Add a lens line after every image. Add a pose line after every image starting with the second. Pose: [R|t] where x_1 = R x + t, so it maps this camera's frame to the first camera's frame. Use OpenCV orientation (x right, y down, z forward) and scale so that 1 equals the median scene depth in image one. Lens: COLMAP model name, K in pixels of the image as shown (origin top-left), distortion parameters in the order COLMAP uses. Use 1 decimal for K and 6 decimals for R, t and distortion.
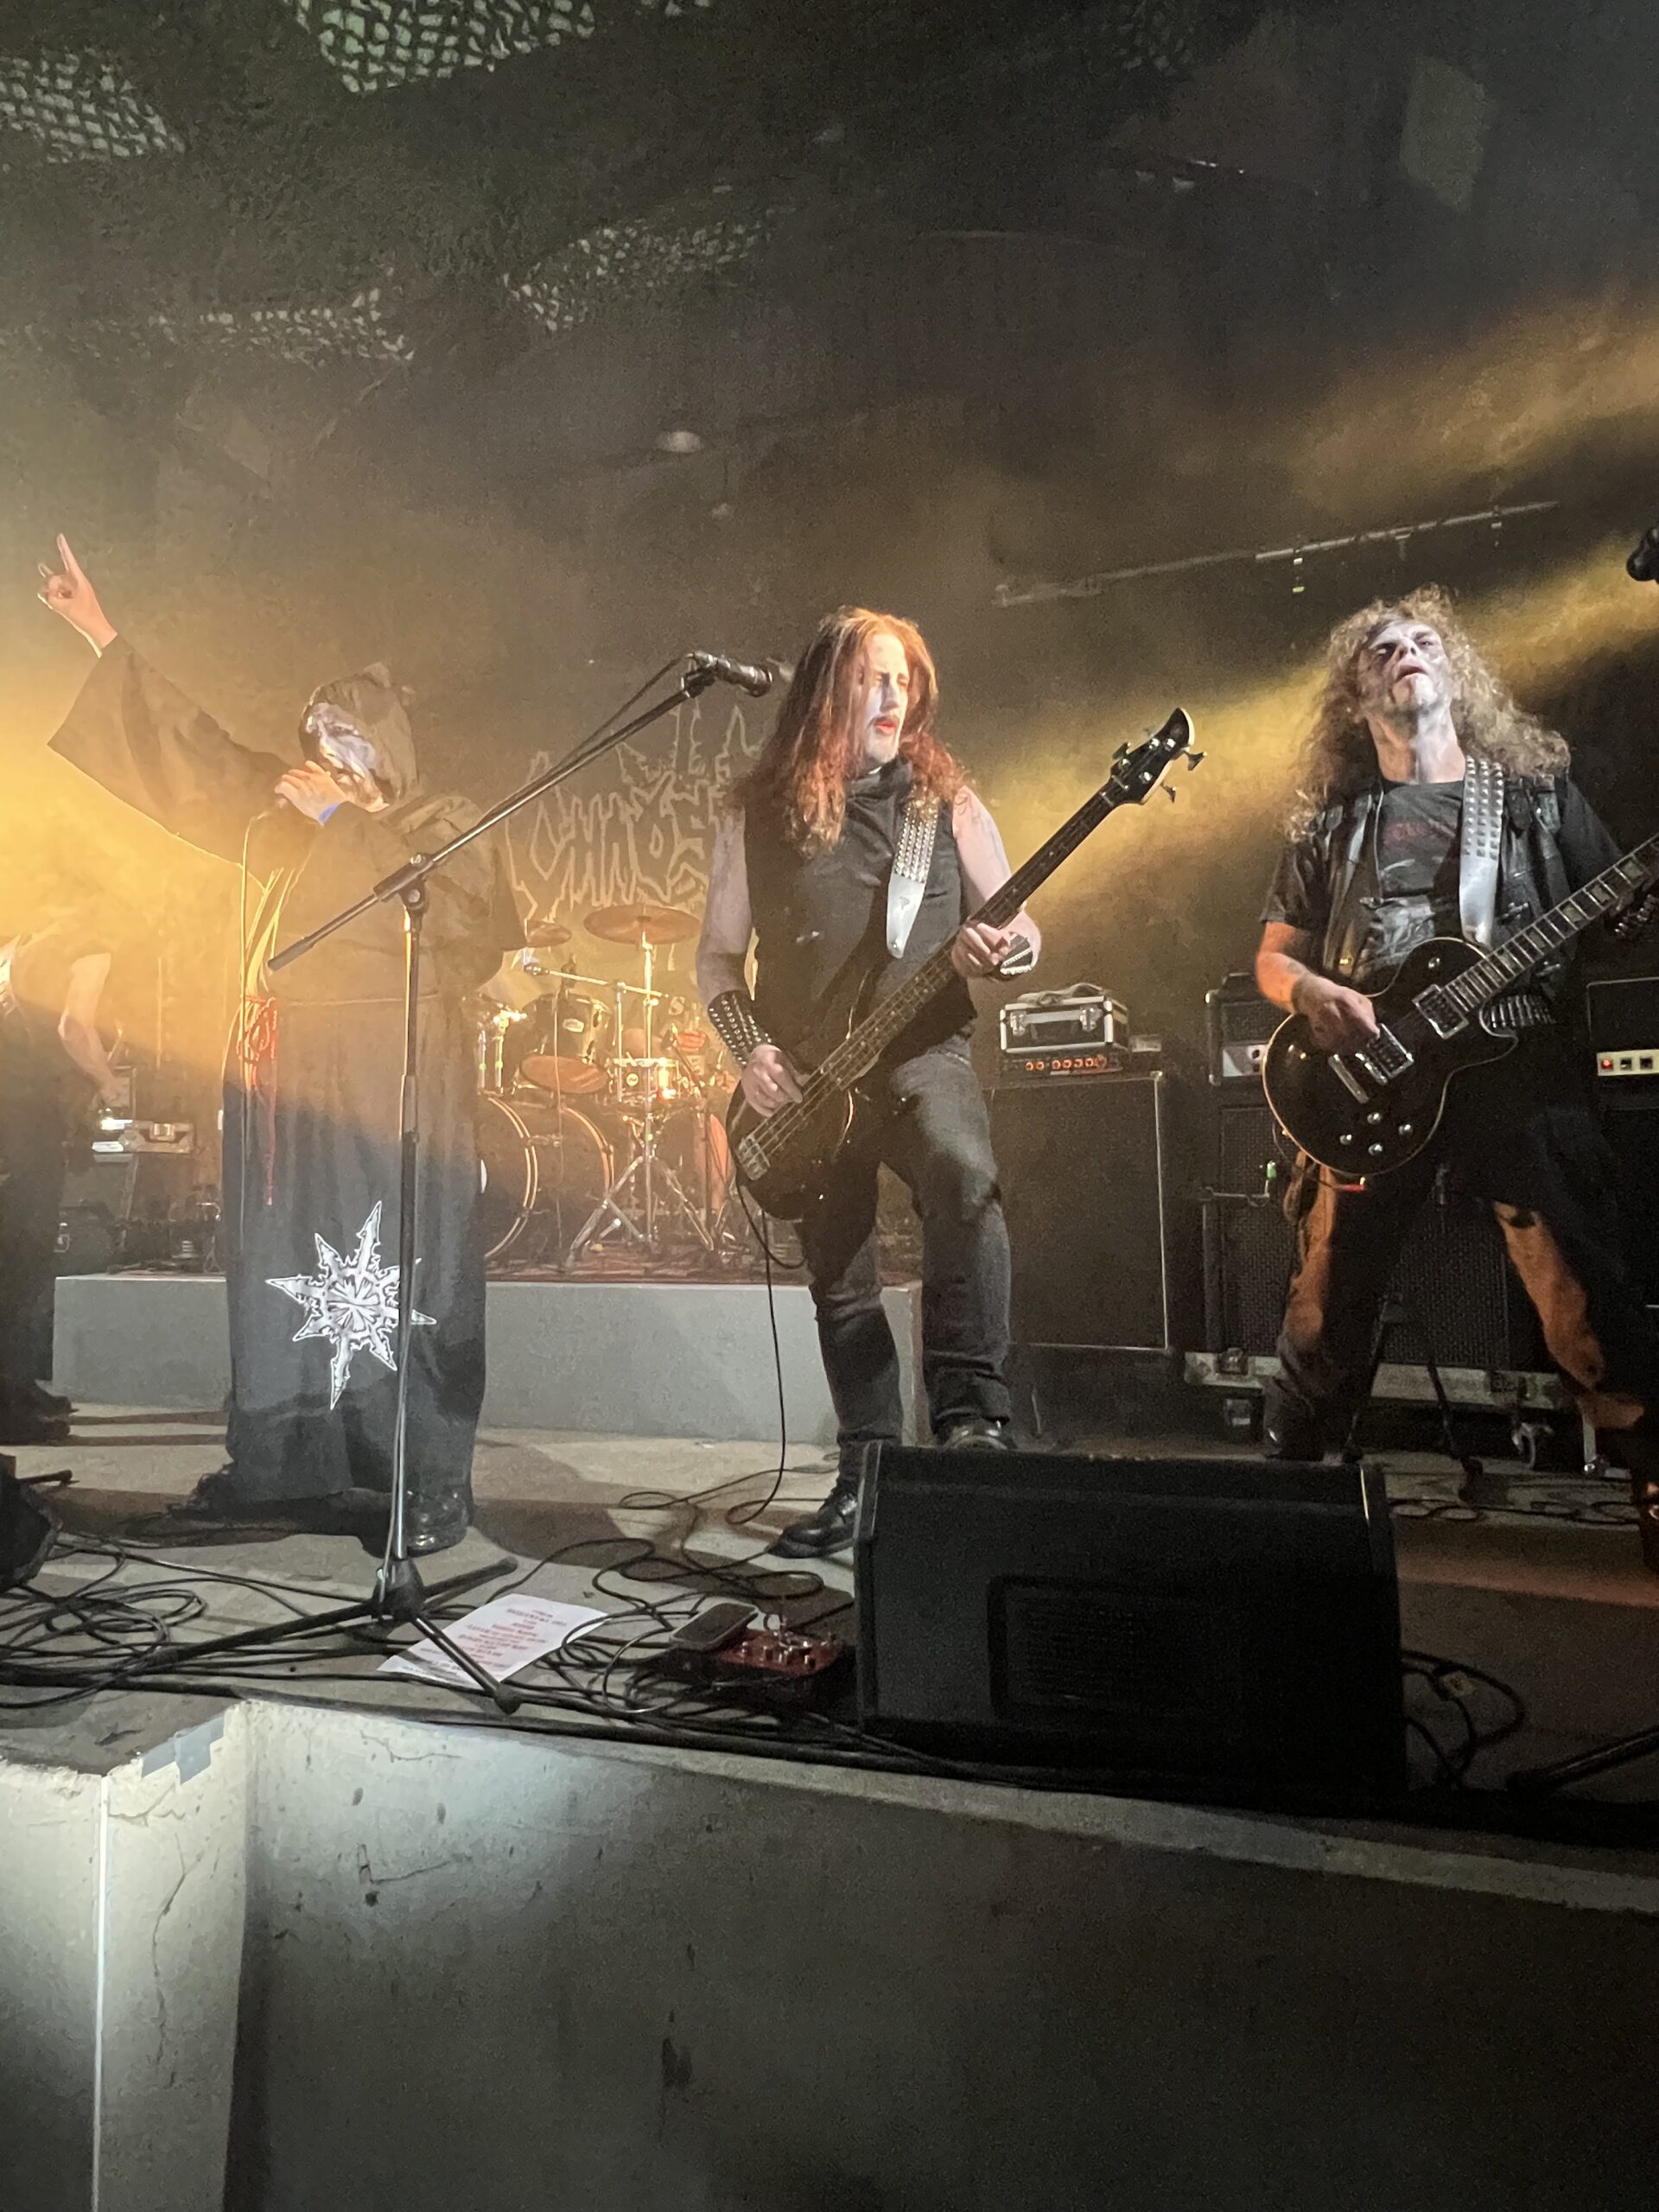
lens RADIAL K [[1227.1, 0, 845.8], [0, 1227.1, 1082.5], [0, 0, 1]] dist [-0.002392, 0.003311]
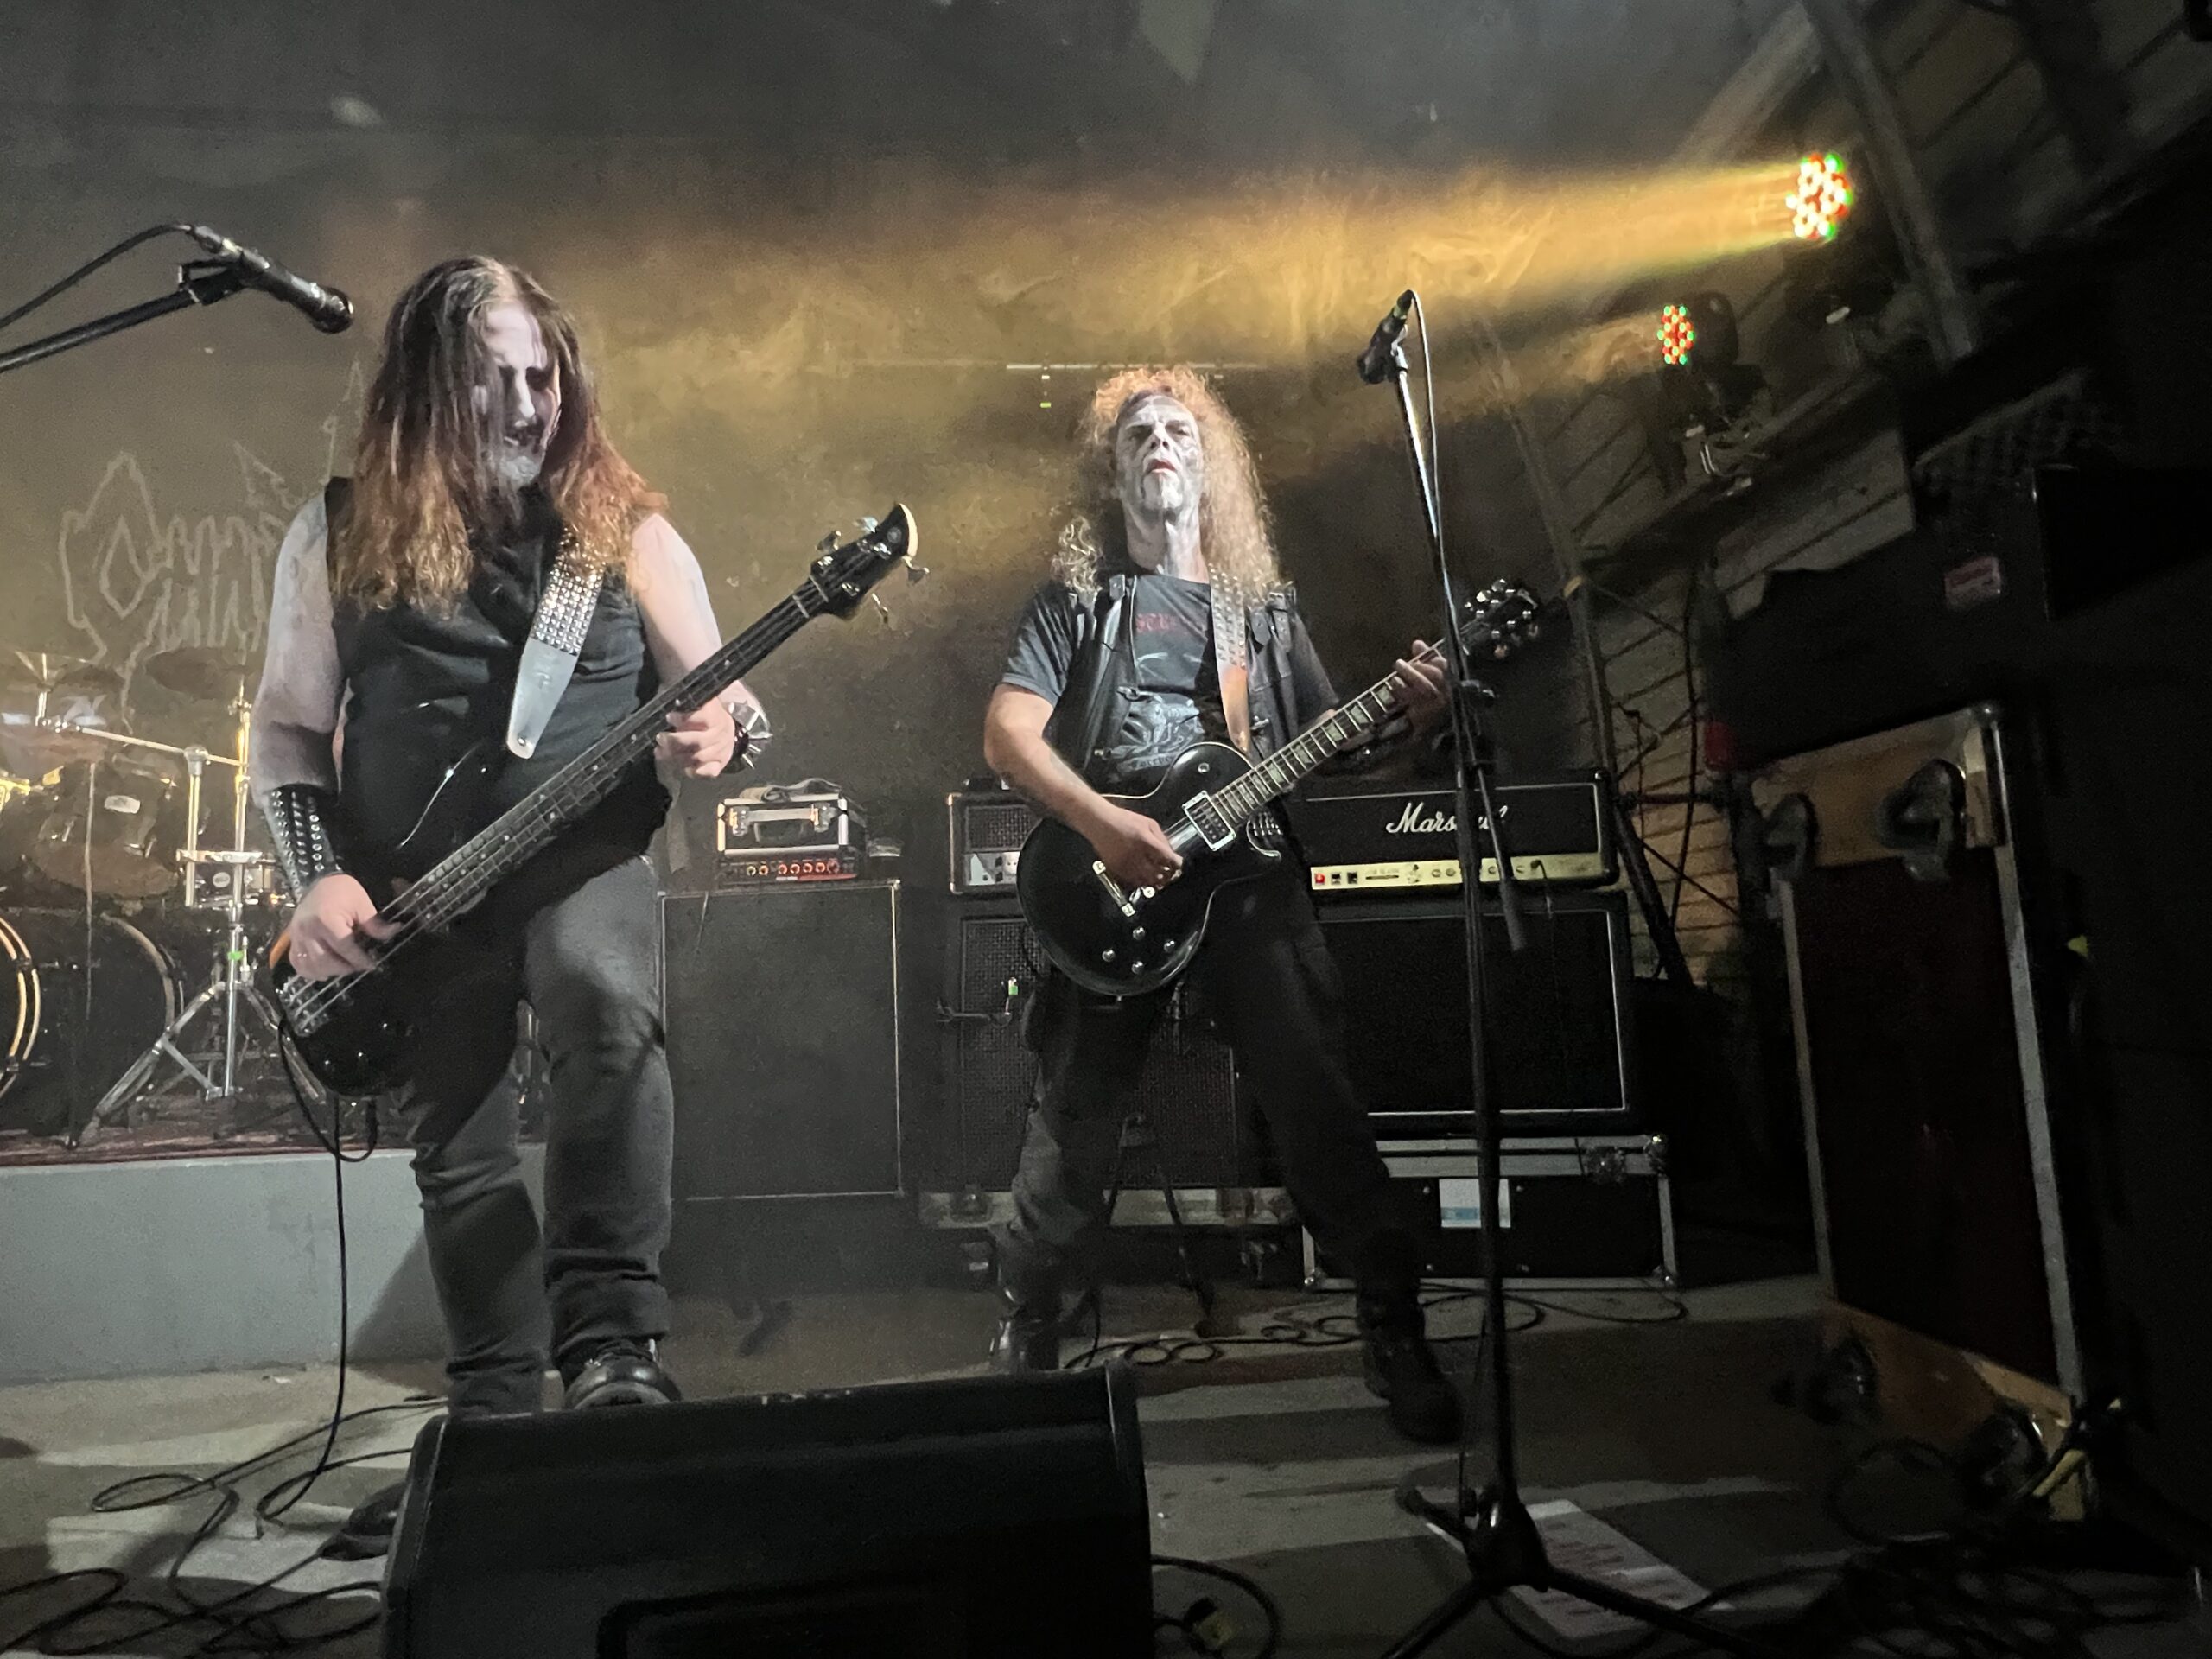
lens RADIAL K [[1174.9, 0, 1106.0], [0, 1174.9, 829.5], [0, 0, 1]] dist [0.002903, 0.000014]
pose [[0.915430, 0.030871, 0.401292, 0.049610], [-0.011605, 0.998664, -0.050354, -0.003676], [-0.402310, 0.041438, 0.914565, 0.150286]]
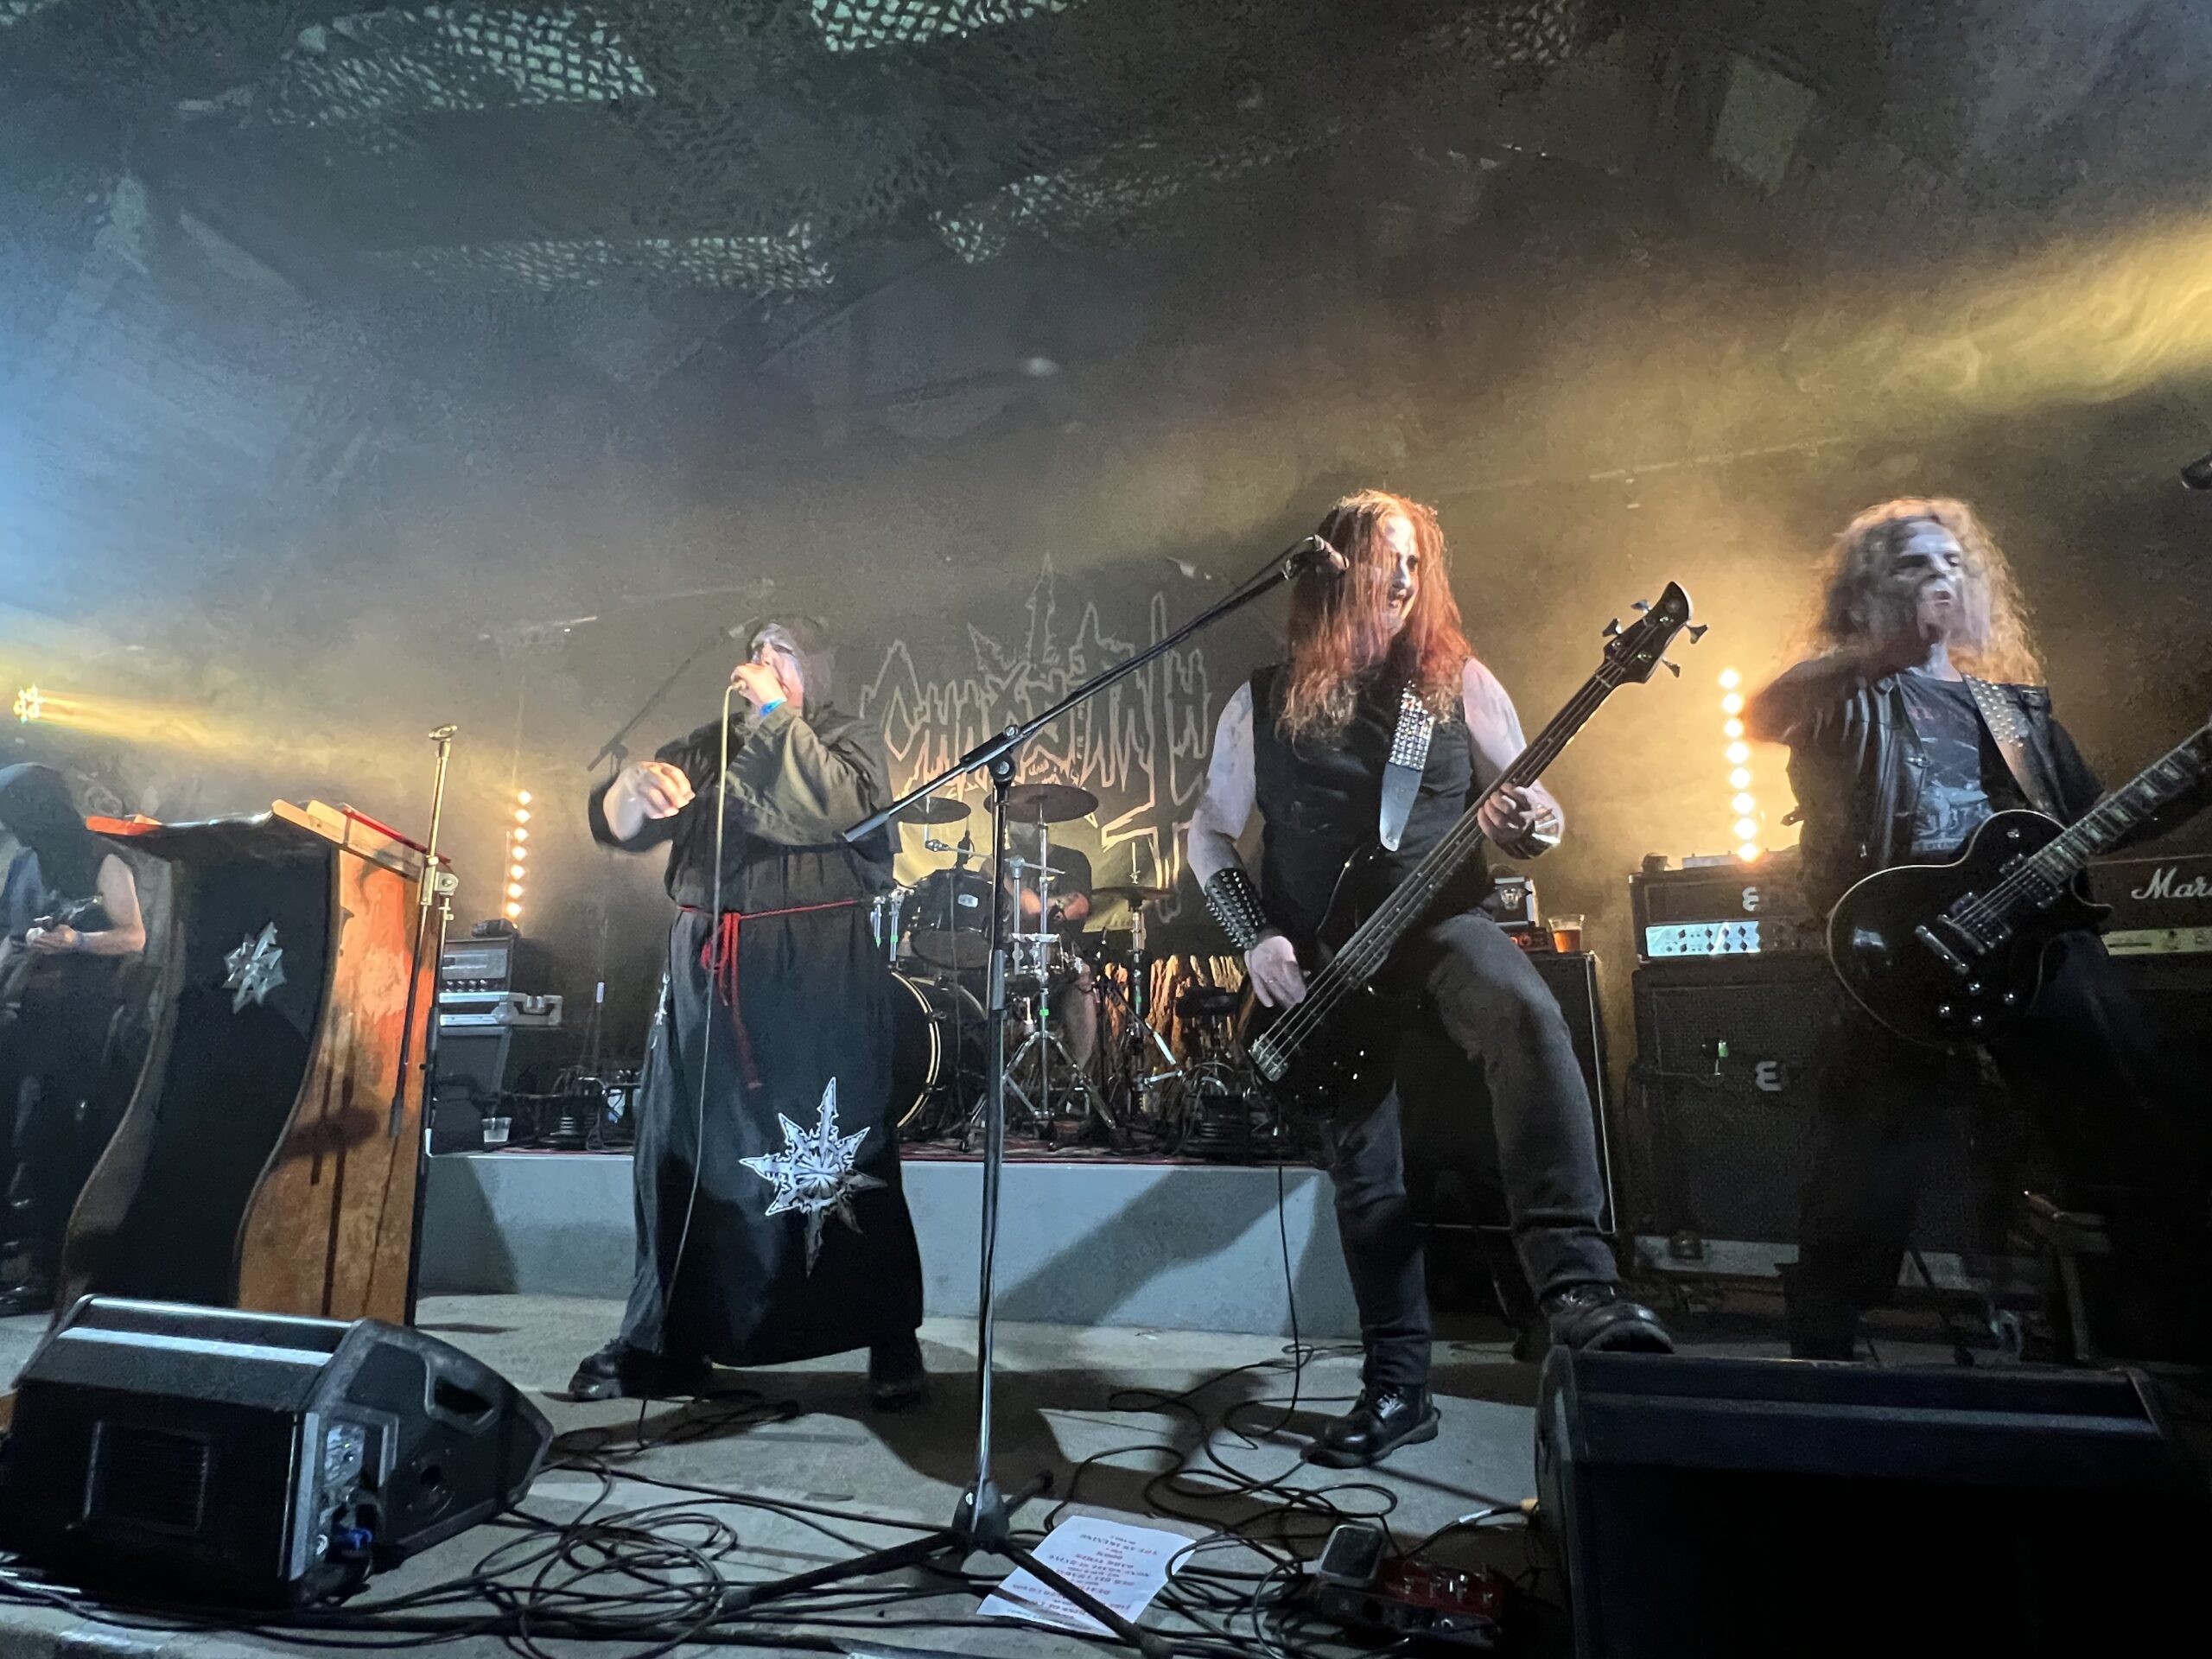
lens RADIAL K [[1156.9, 0, 1109.3], [0, 1156.9, 811.3], [0, 0, 1]] dist [0.001209, 0.000643]
pose [[0.999145, 0.011668, 0.039651, -0.190623], [-0.006598, 0.992050, -0.125675, 0.000025], [-0.040802, 0.125305, 0.991279, 0.045513]]
